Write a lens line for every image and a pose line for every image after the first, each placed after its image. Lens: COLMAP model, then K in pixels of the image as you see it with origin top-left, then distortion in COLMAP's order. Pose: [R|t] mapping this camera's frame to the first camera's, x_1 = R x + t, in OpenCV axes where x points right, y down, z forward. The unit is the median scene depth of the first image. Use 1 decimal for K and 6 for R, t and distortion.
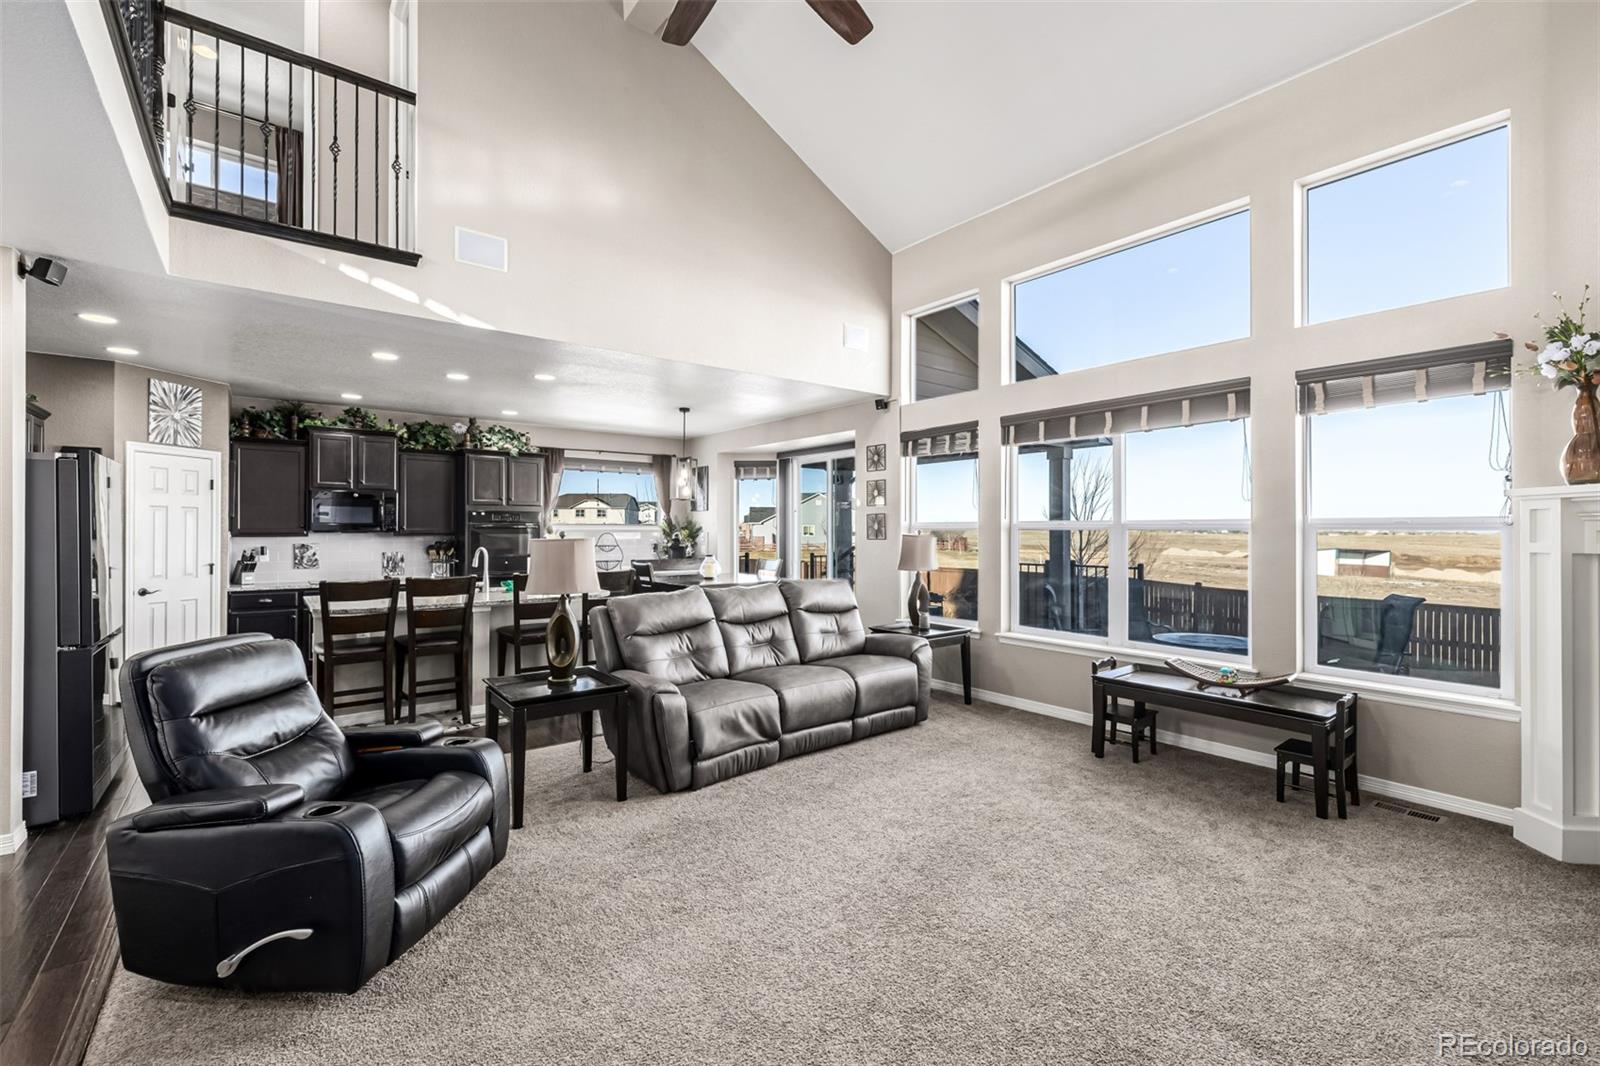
lens RADIAL K [[684.2, 0, 808.8], [0, 684.2, 527.8], [0, 0, 1]] dist [-0.008824, 0.000582]
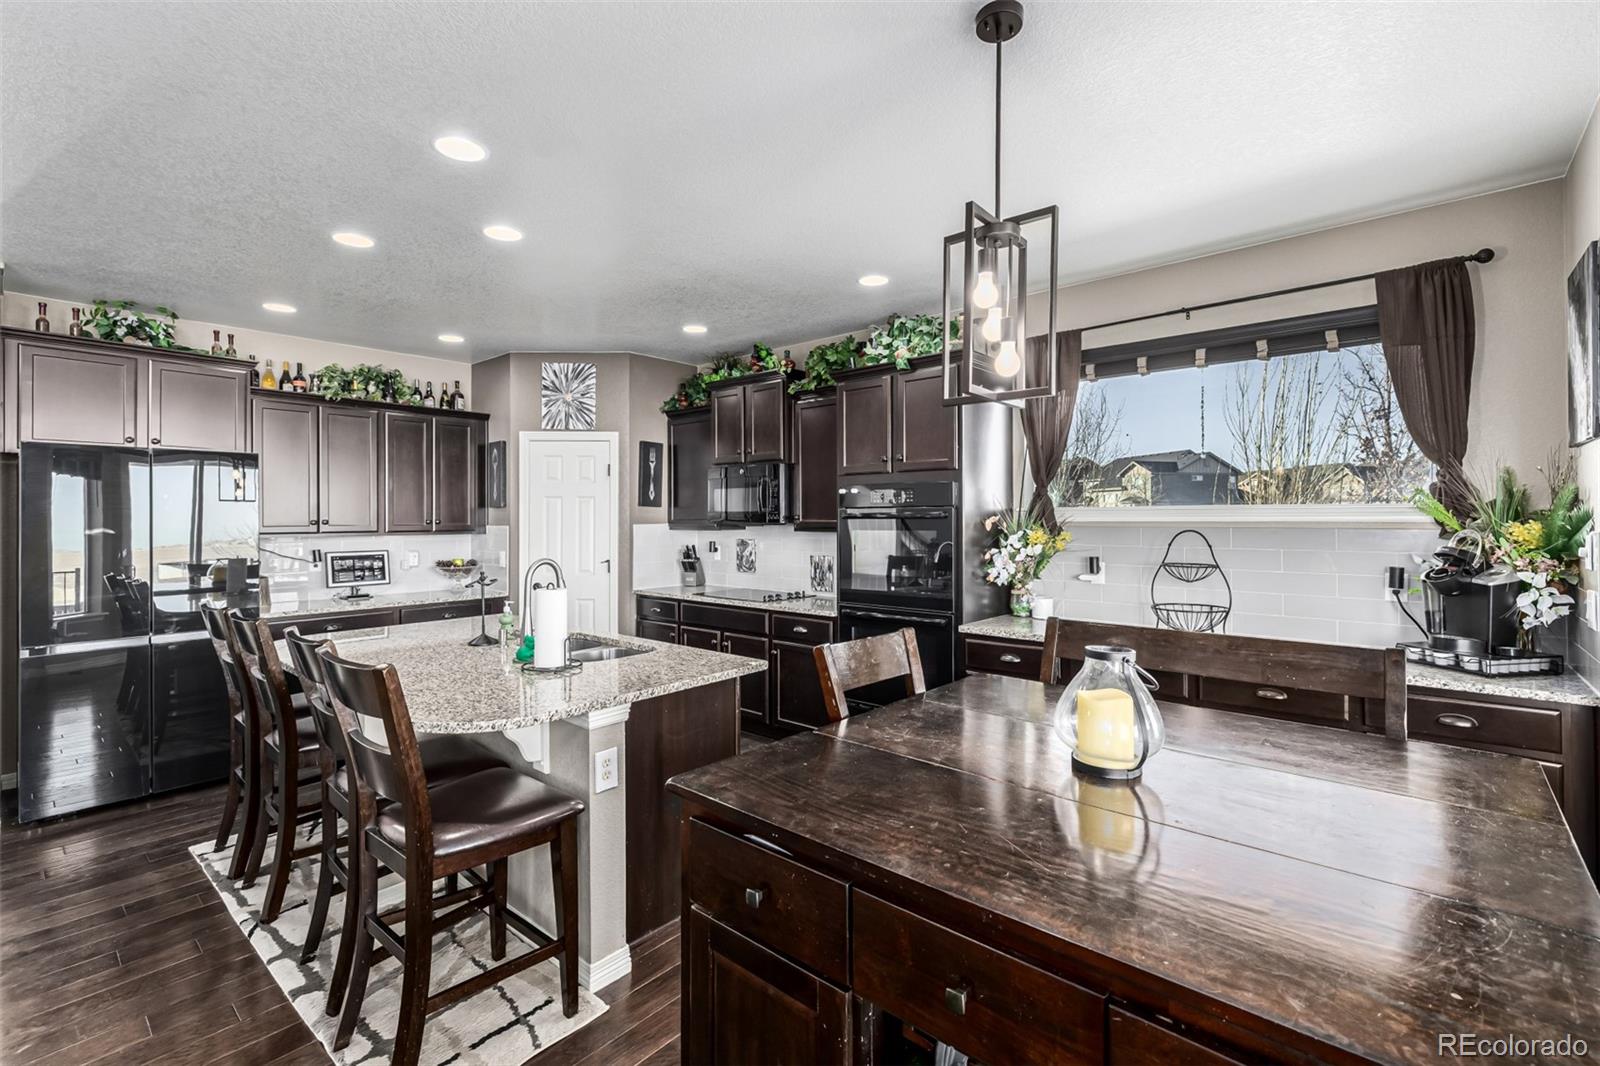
lens RADIAL K [[701.9, 0, 800.3], [0, 701.9, 517.2], [0, 0, 1]] dist [0.000518, -0.001071]
pose [[0.173498, -0.003260, -0.984829, 0.049180], [0.005415, 0.999983, -0.002357, 0.000662], [0.984819, -0.004924, 0.173513, 0.962985]]
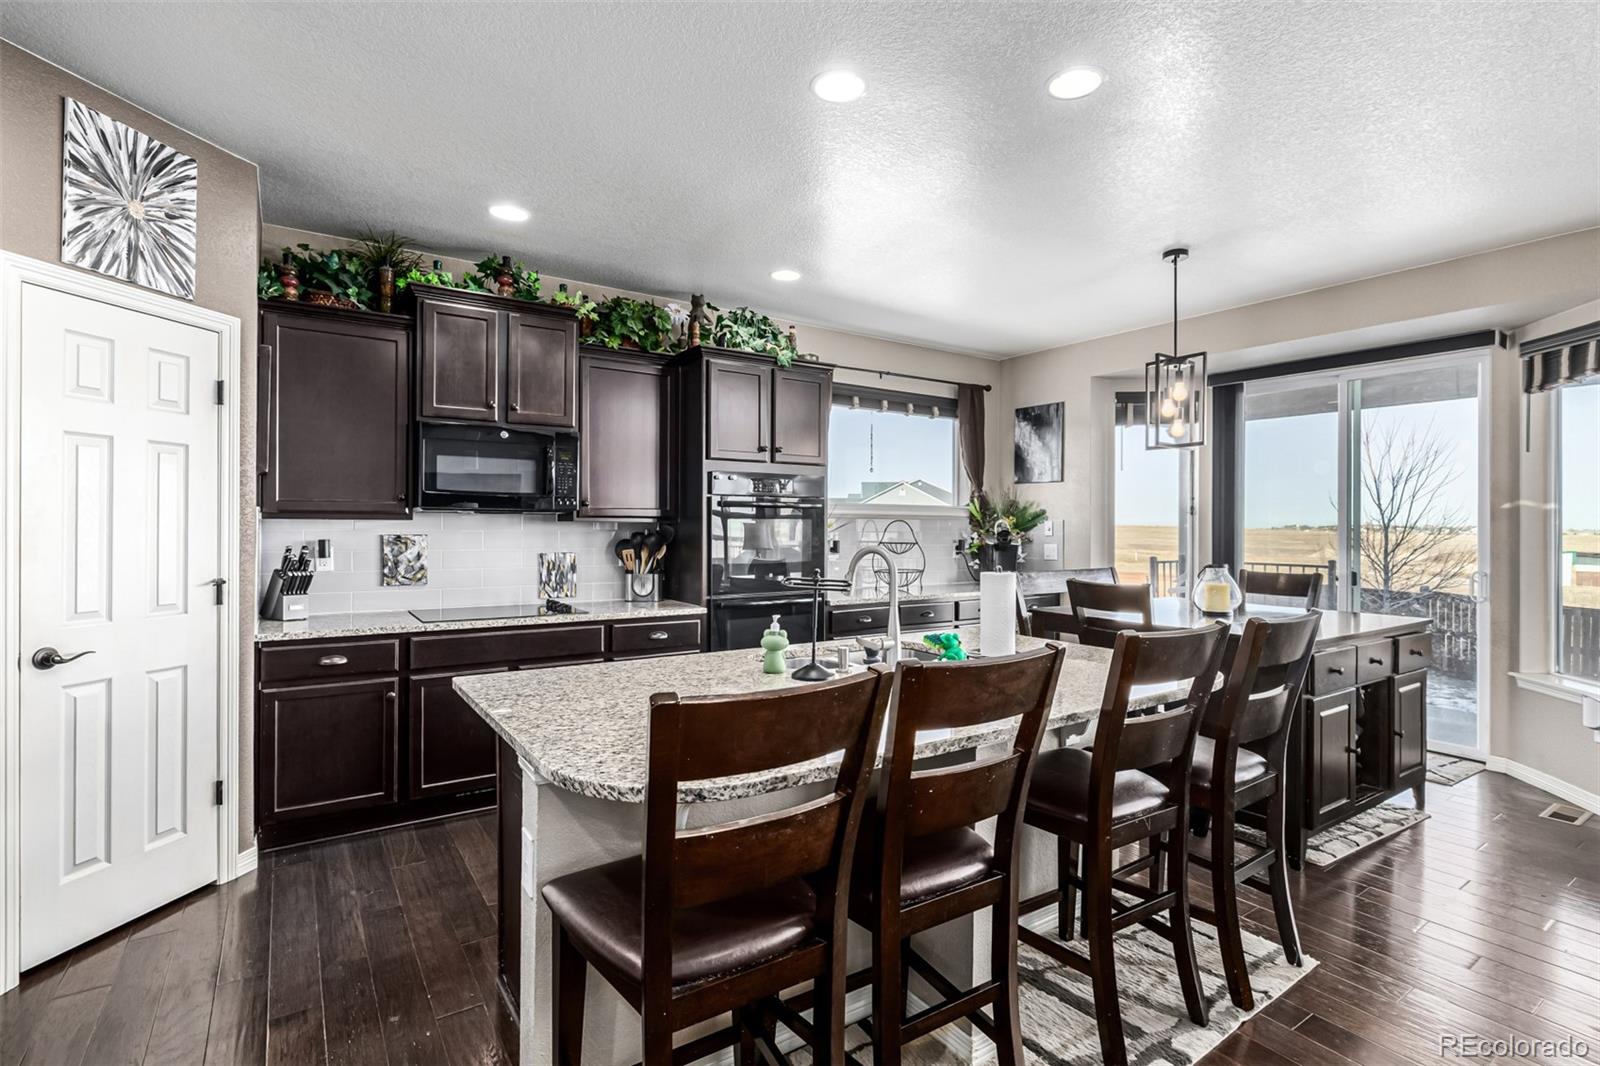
lens RADIAL K [[765.8, 0, 796.3], [0, 765.8, 528.4], [0, 0, 1]] dist [-0.005271, -0.000011]
pose [[0.996280, 0.006298, -0.085947, -0.425982], [-0.005676, 0.999956, 0.007469, 0.013591], [0.085990, -0.006953, 0.996272, 0.494704]]
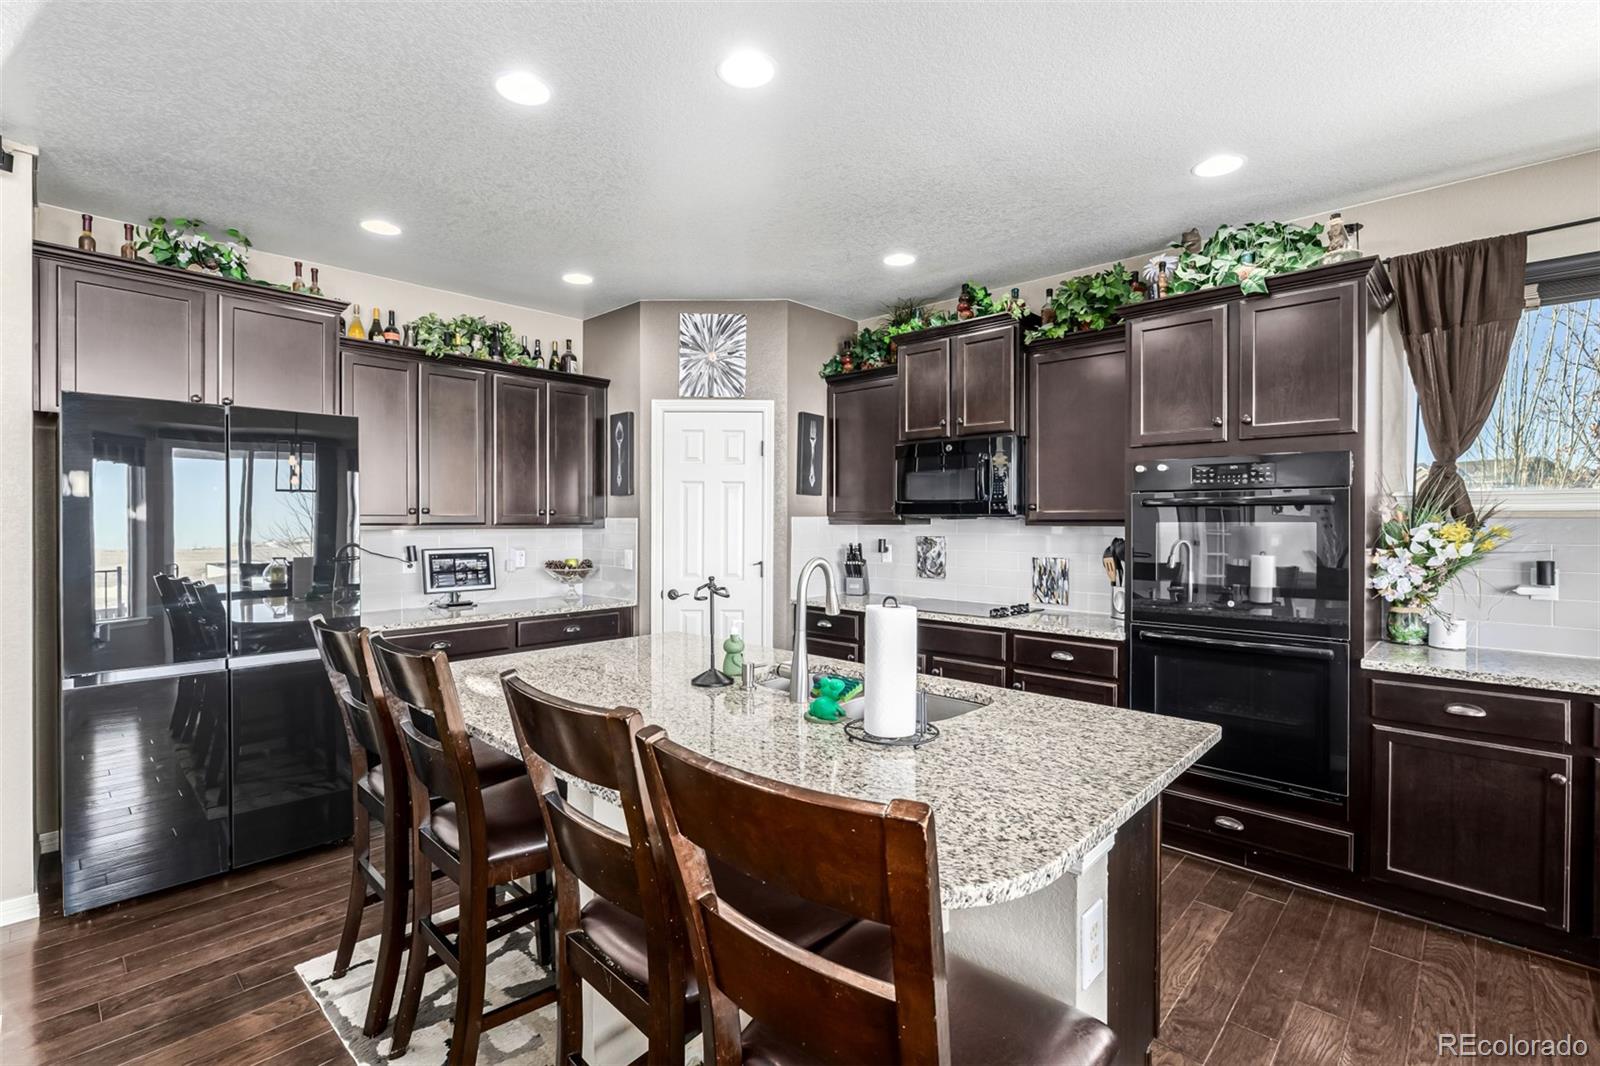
lens RADIAL K [[728.8, 0, 798.0], [0, 728.8, 528.1], [0, 0, 1]] dist [-0.012199, 0.002313]
pose [[0.133504, 0.009431, -0.991003, -0.117893], [0.000536, 0.999954, 0.009589, 0.009846], [0.991048, -0.001811, 0.133493, 0.830746]]
